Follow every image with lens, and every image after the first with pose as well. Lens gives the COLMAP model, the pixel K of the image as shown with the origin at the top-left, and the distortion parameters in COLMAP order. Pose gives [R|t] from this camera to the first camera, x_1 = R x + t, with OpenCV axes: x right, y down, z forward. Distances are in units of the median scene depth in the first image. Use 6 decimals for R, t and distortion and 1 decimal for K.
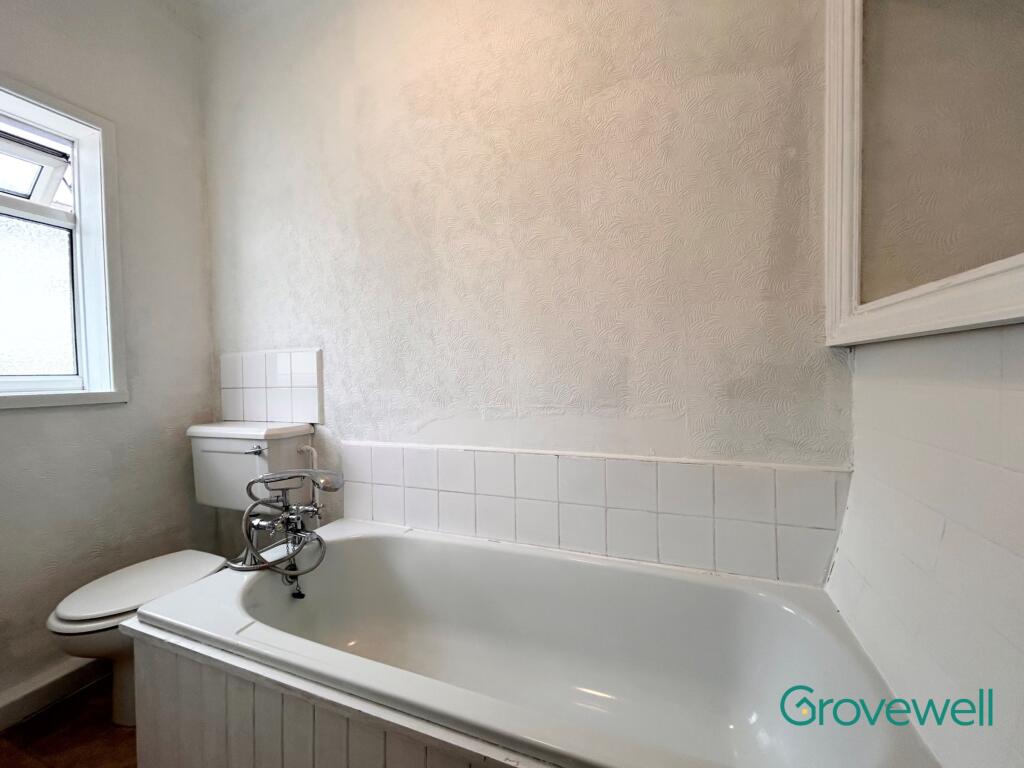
lens RADIAL K [[412.1, 0, 510.3], [0, 412.1, 382.9], [0, 0, 1]] dist [-0.001888, 0.000589]
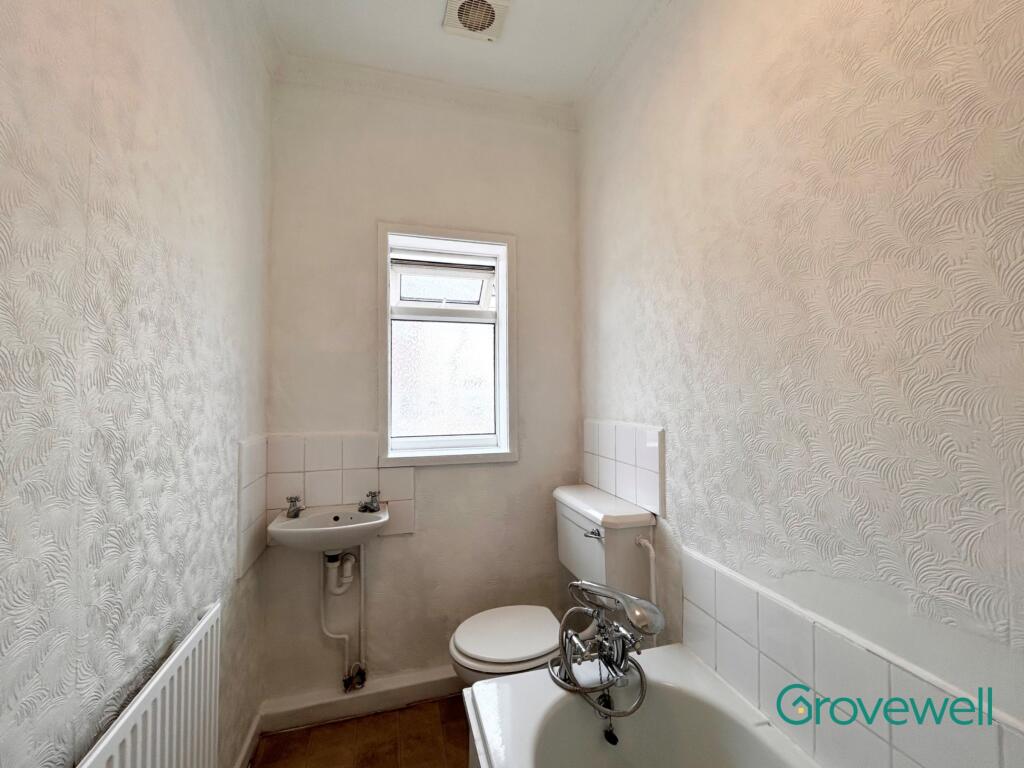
lens RADIAL K [[426.2, 0, 512.0], [0, 426.2, 384.0], [0, 0, 1]] dist [-0.000710, 0.000884]
pose [[0.610283, 0.000805, -0.792183, 0.048294], [-0.024133, 0.999554, -0.017576, -0.157644], [0.791816, 0.029844, 0.610030, 0.220733]]
